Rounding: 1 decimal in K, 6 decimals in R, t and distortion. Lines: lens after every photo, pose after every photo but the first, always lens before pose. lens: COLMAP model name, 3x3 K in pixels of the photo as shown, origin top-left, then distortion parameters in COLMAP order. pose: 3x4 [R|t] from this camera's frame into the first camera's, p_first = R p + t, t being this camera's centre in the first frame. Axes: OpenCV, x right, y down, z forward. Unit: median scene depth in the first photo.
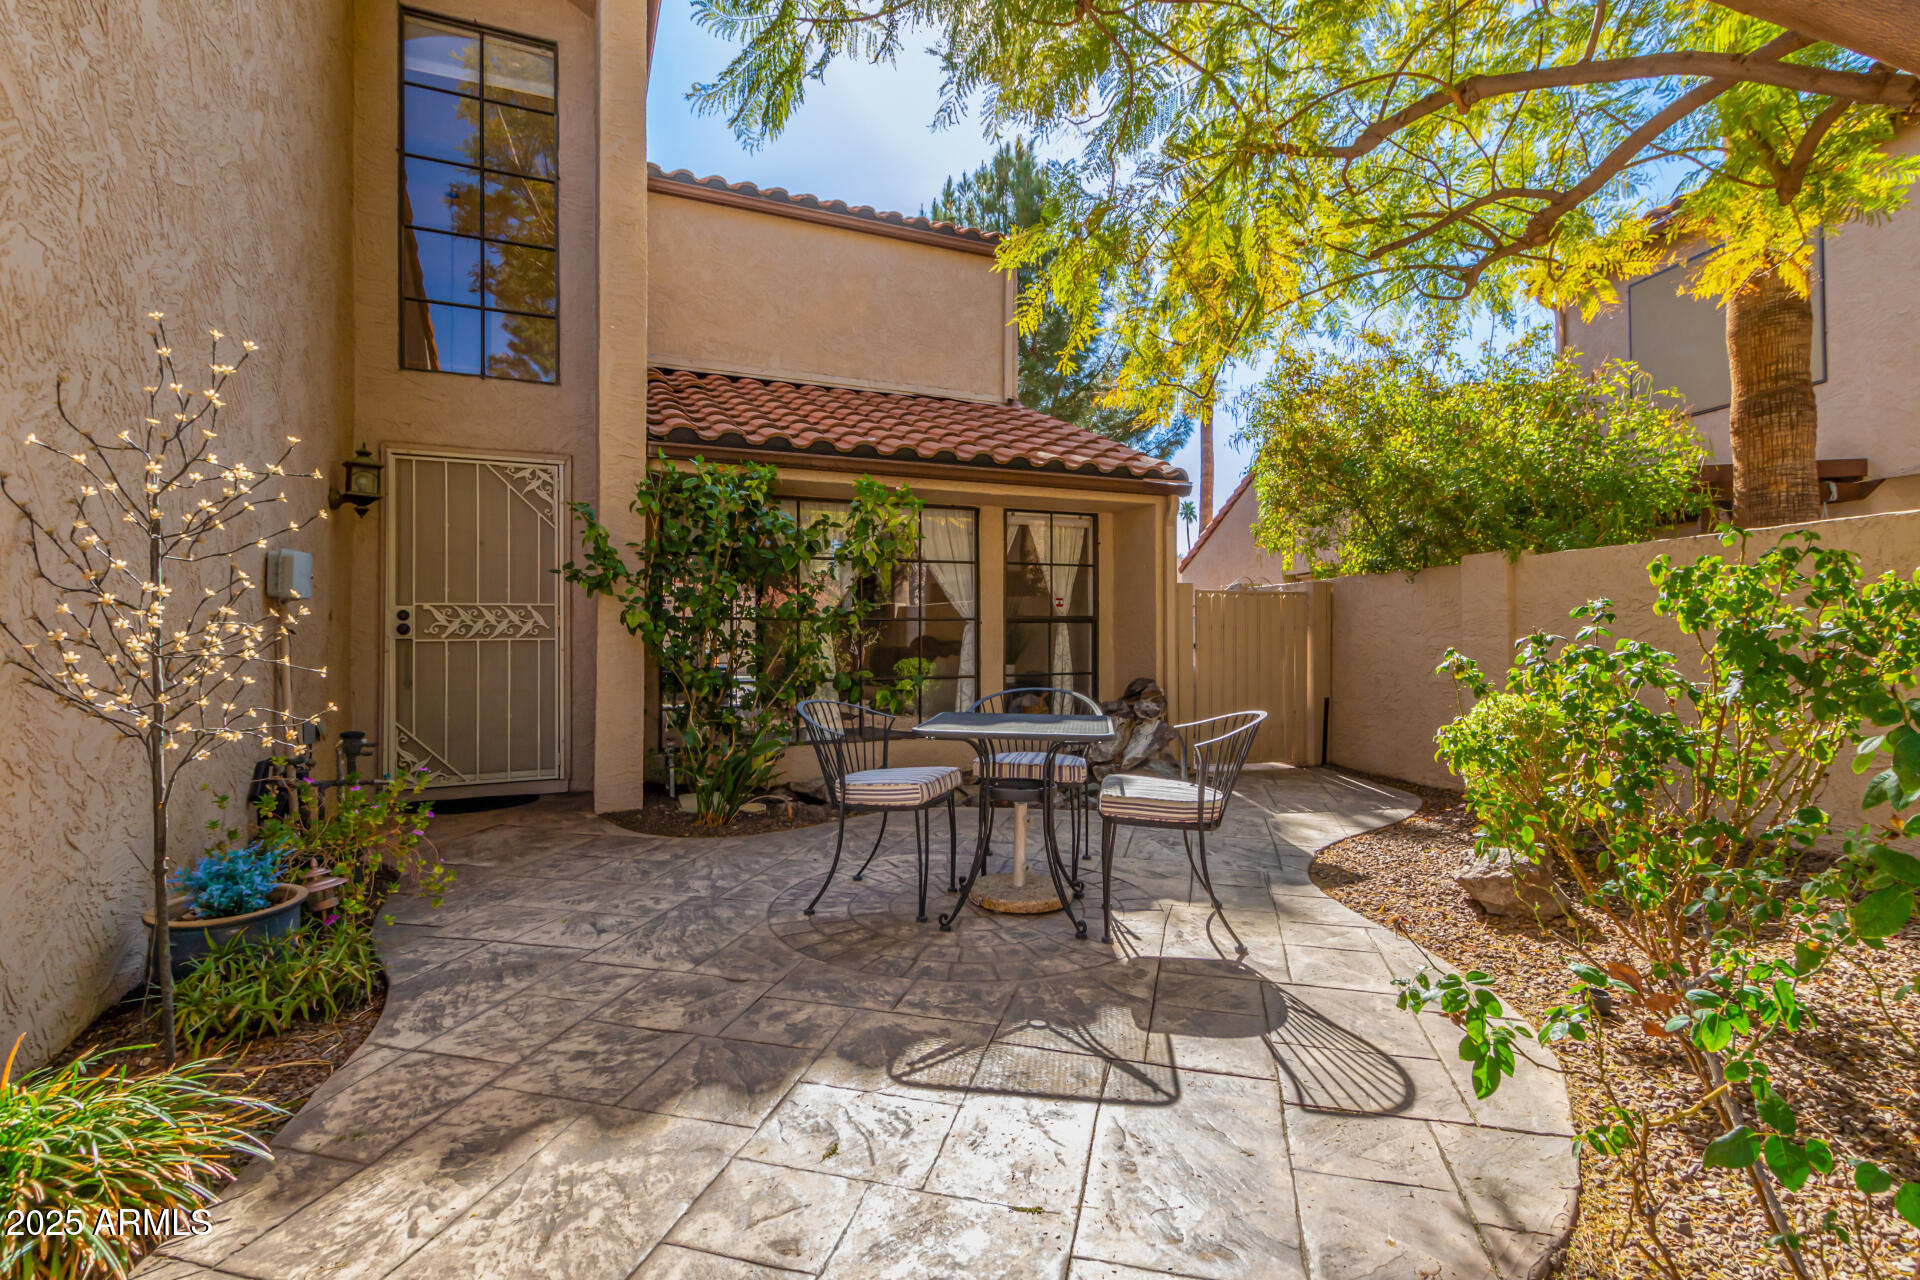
lens RADIAL K [[910.9, 0, 975.7], [0, 910.9, 625.8], [0, 0, 1]] dist [0.011434, -0.004117]
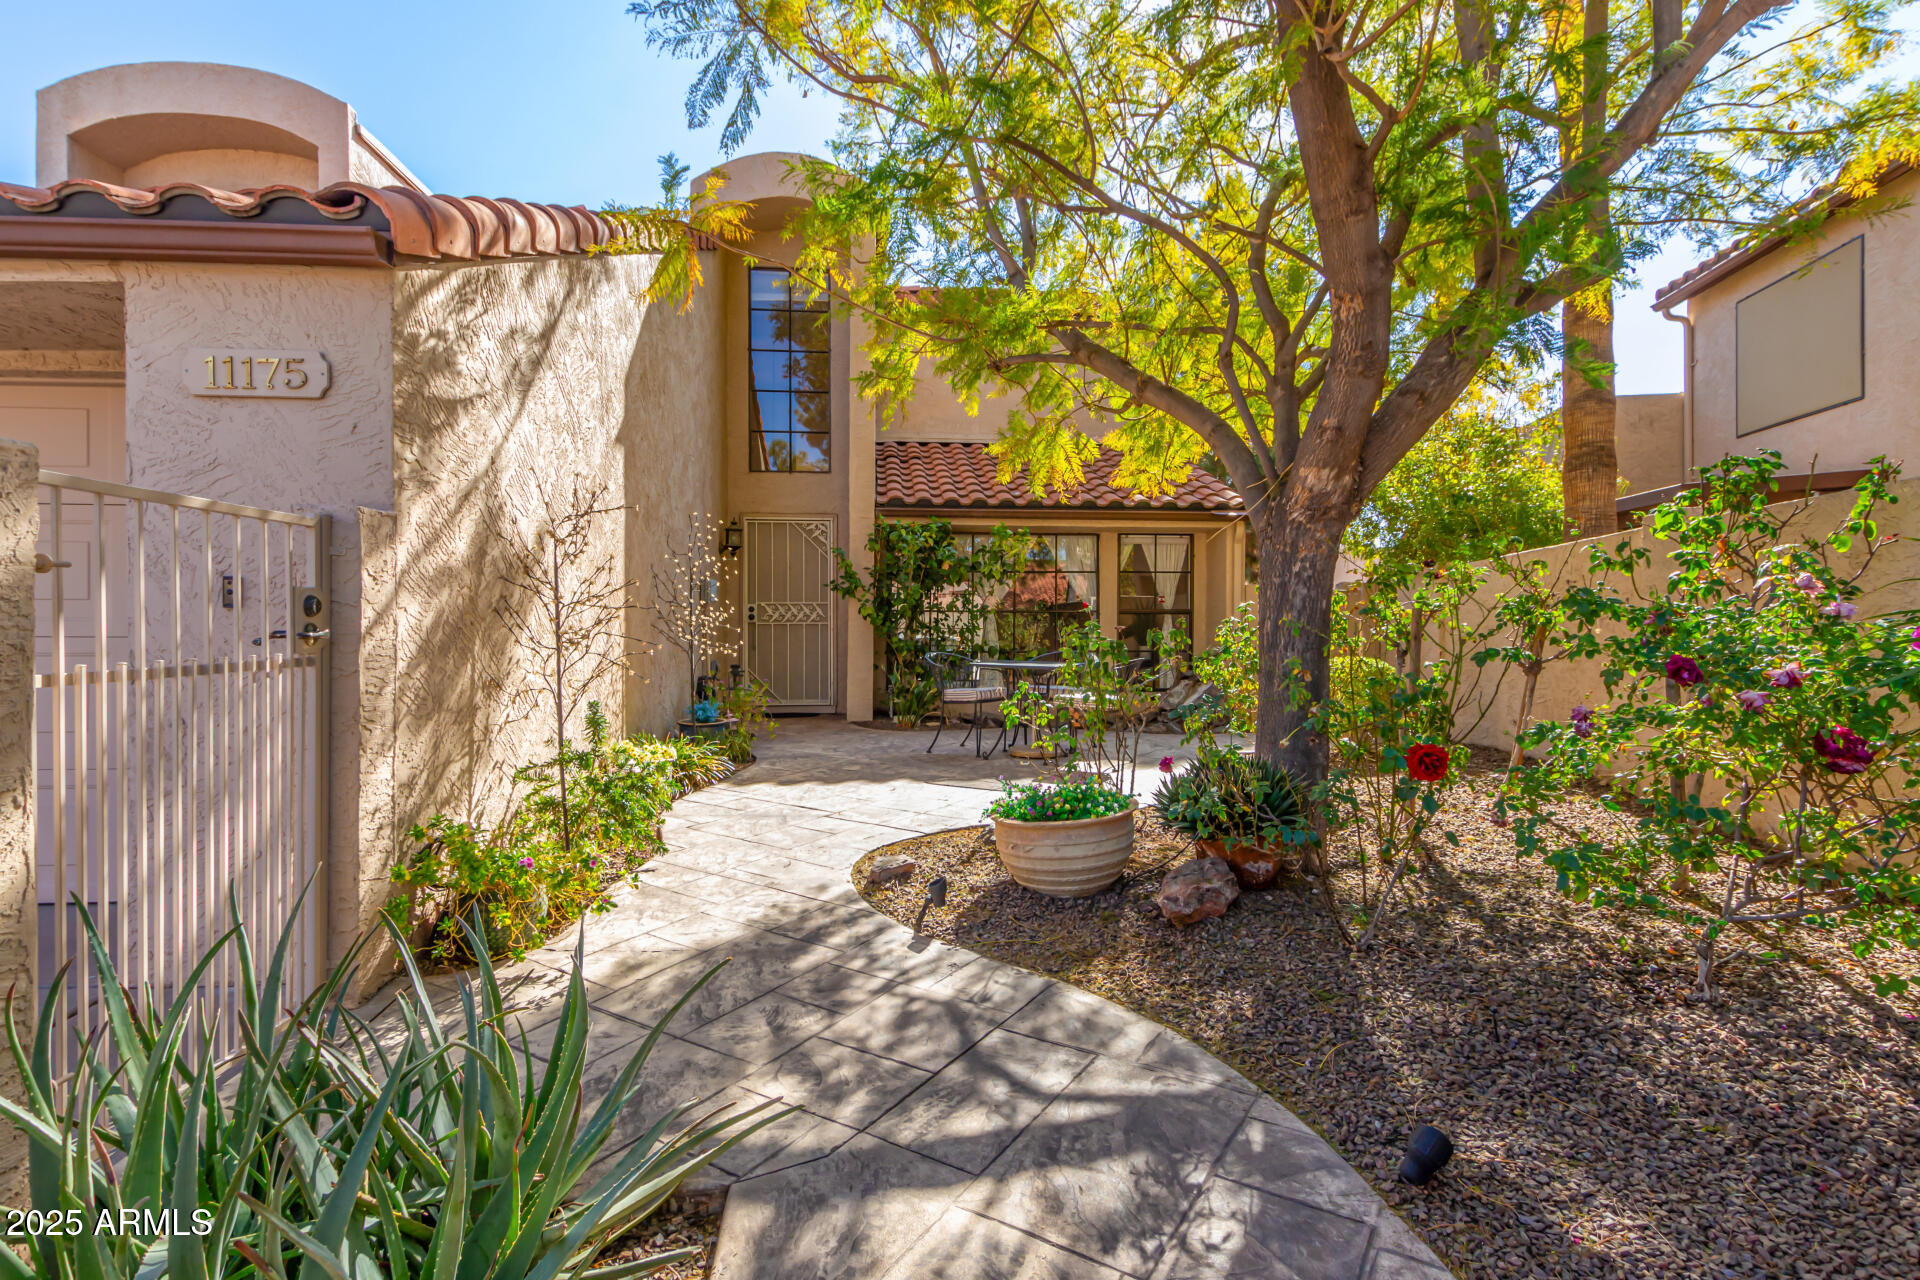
lens RADIAL K [[910.9, 0, 946.9], [0, 910.9, 630.7], [0, 0, 1]] dist [0.011434, -0.004117]
pose [[0.946267, 0.006385, -0.323322, 0.340745], [-0.002308, 0.999913, 0.012990, 0.006801], [0.323377, -0.011546, 0.946200, -0.613357]]
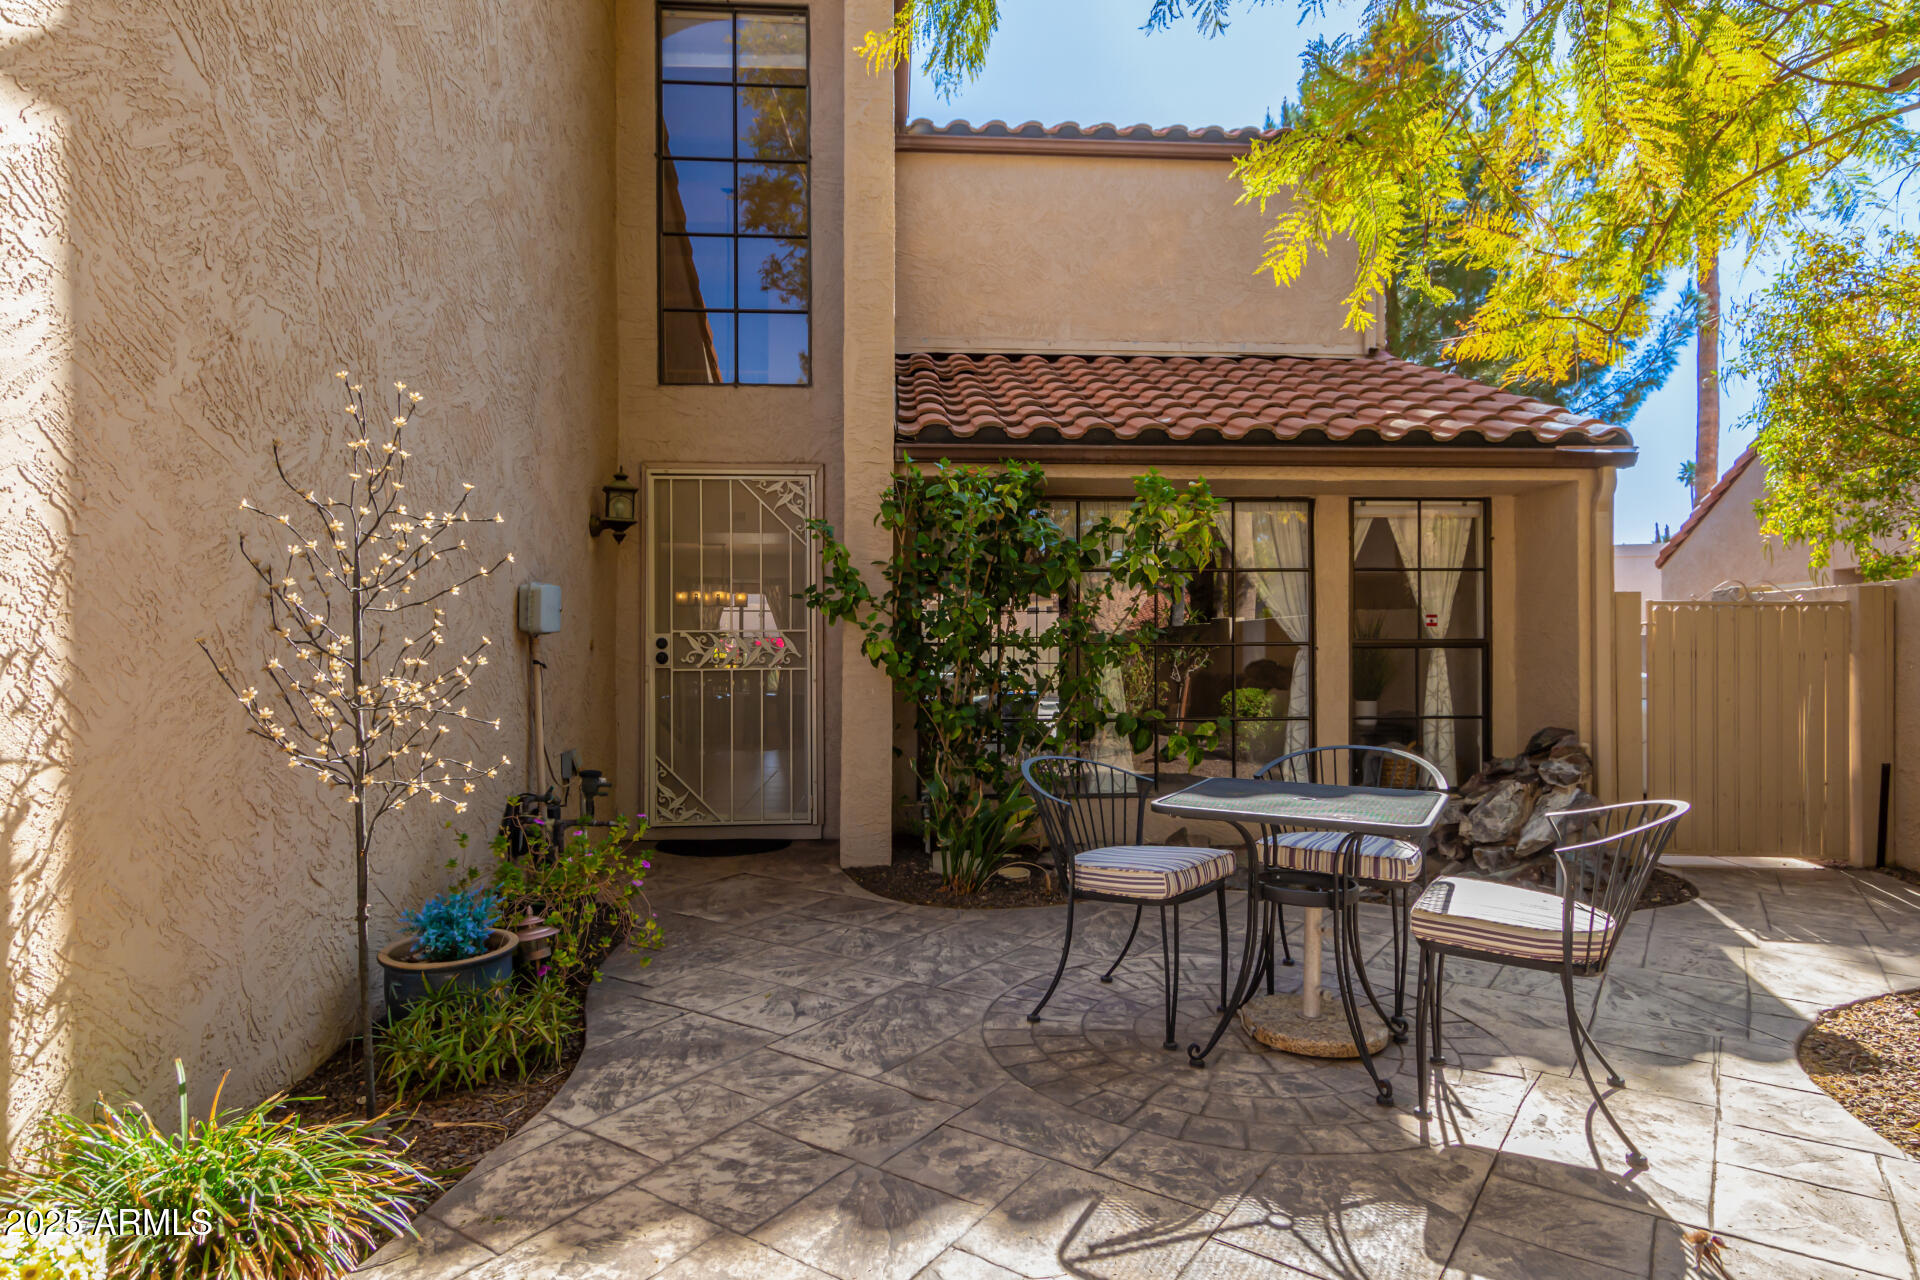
lens RADIAL K [[1102.9, 0, 946.2], [0, 1102.9, 642.8], [0, 0, 1]] dist [0.013130, 0.000987]
pose [[0.935053, -0.000481, -0.354508, 0.061558], [0.001719, 0.999993, 0.003179, -0.016316], [0.354504, -0.003582, 0.935048, 0.032908]]
